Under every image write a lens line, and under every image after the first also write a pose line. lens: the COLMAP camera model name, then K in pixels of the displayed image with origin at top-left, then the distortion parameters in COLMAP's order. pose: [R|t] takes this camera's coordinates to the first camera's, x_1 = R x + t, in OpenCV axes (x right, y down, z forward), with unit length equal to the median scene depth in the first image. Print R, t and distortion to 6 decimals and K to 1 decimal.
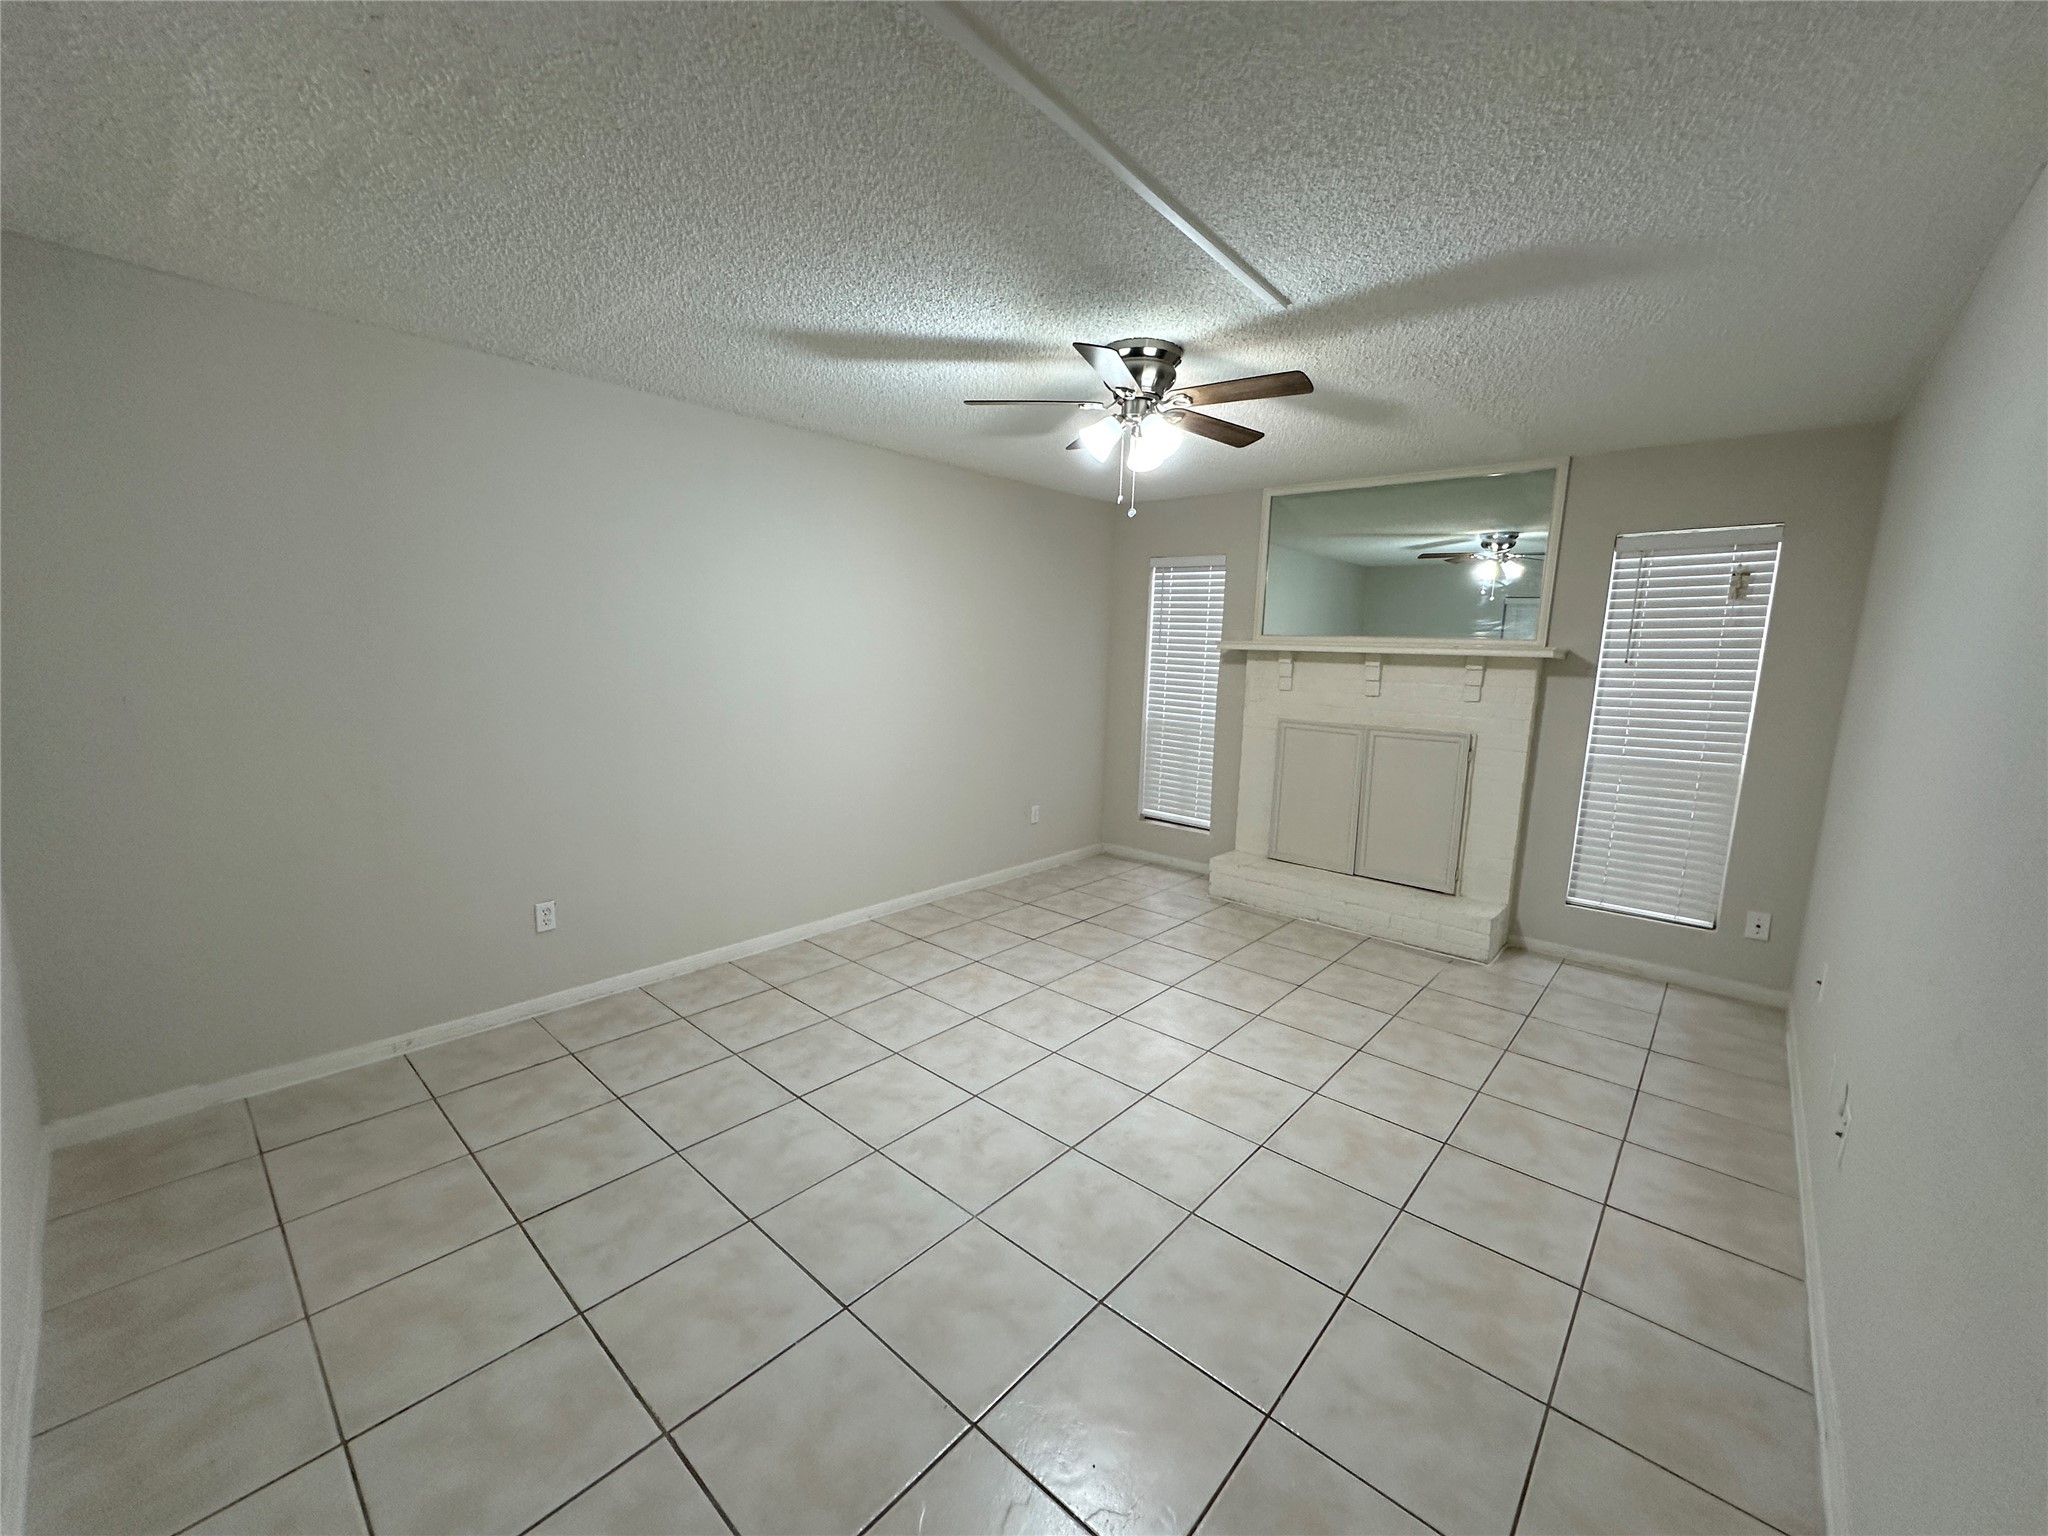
lens RADIAL K [[817.9, 0, 1023.0], [0, 817.9, 765.0], [0, 0, 1]] dist [-0.003387, -0.000110]
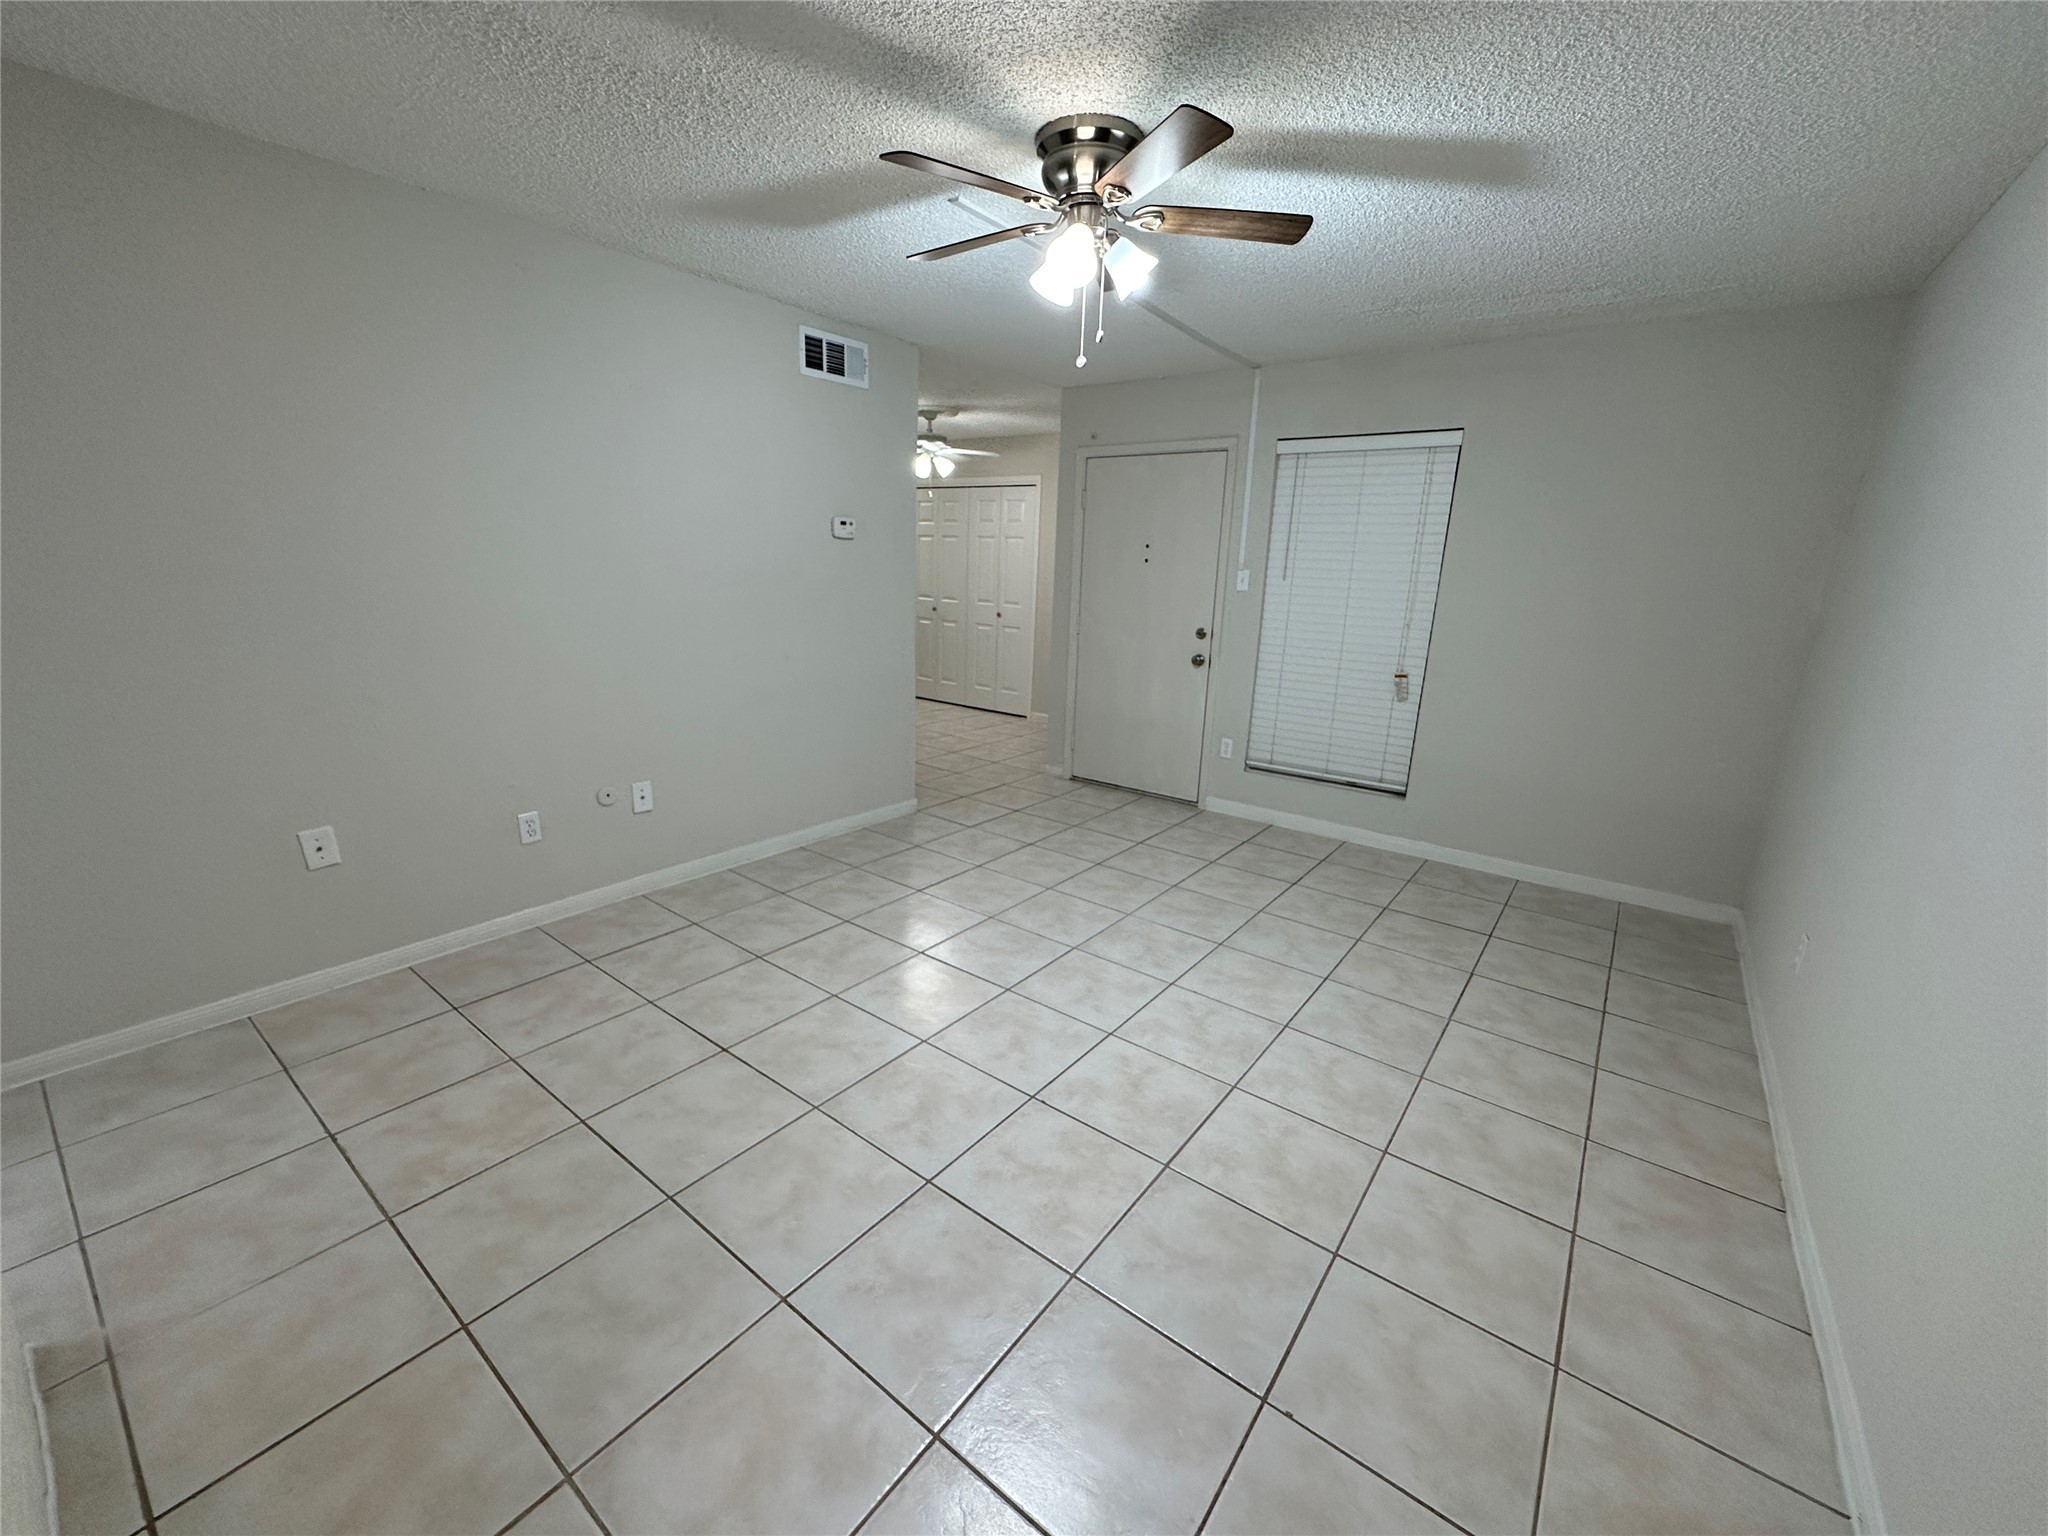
lens RADIAL K [[817.9, 0, 1023.0], [0, 817.9, 765.0], [0, 0, 1]] dist [-0.003387, -0.000110]
pose [[-0.994774, -0.042711, -0.092739, 0.223762], [-0.075279, 0.920435, 0.383577, -0.226976], [0.068977, 0.388554, -0.918841, 1.701802]]
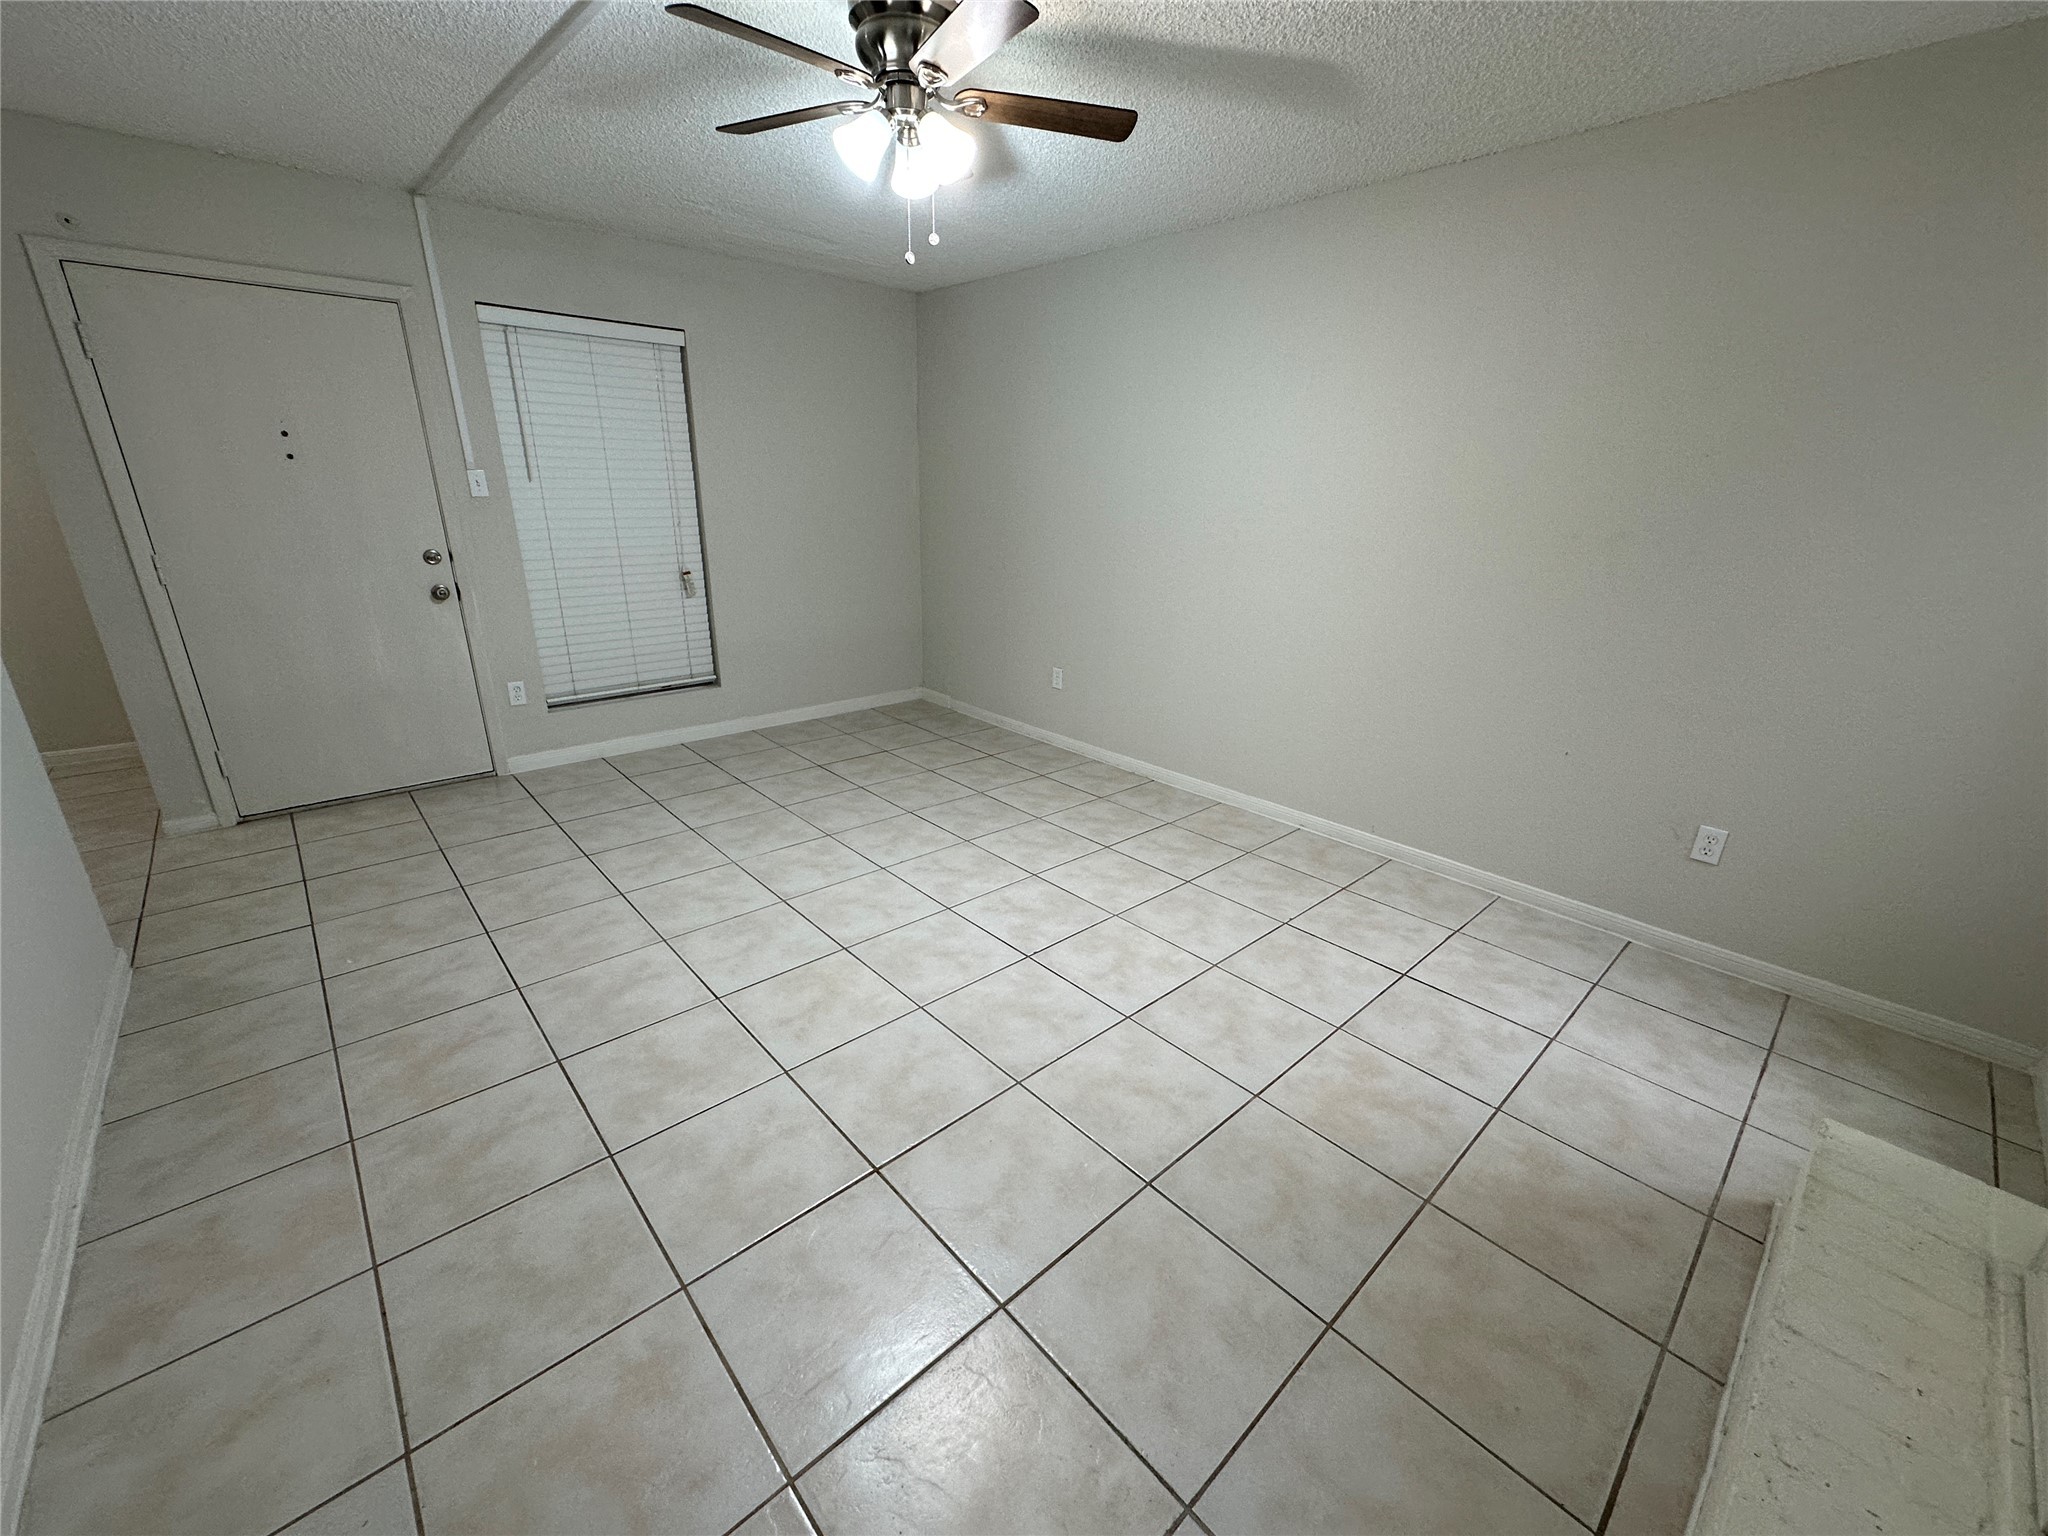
lens RADIAL K [[817.9, 0, 1023.0], [0, 817.9, 765.0], [0, 0, 1]] dist [-0.003387, -0.000110]
pose [[-0.103015, 0.290734, -0.951242, 0.895227], [-0.173044, 0.936509, 0.304970, -0.106506], [0.979512, 0.196023, -0.046164, 1.121155]]
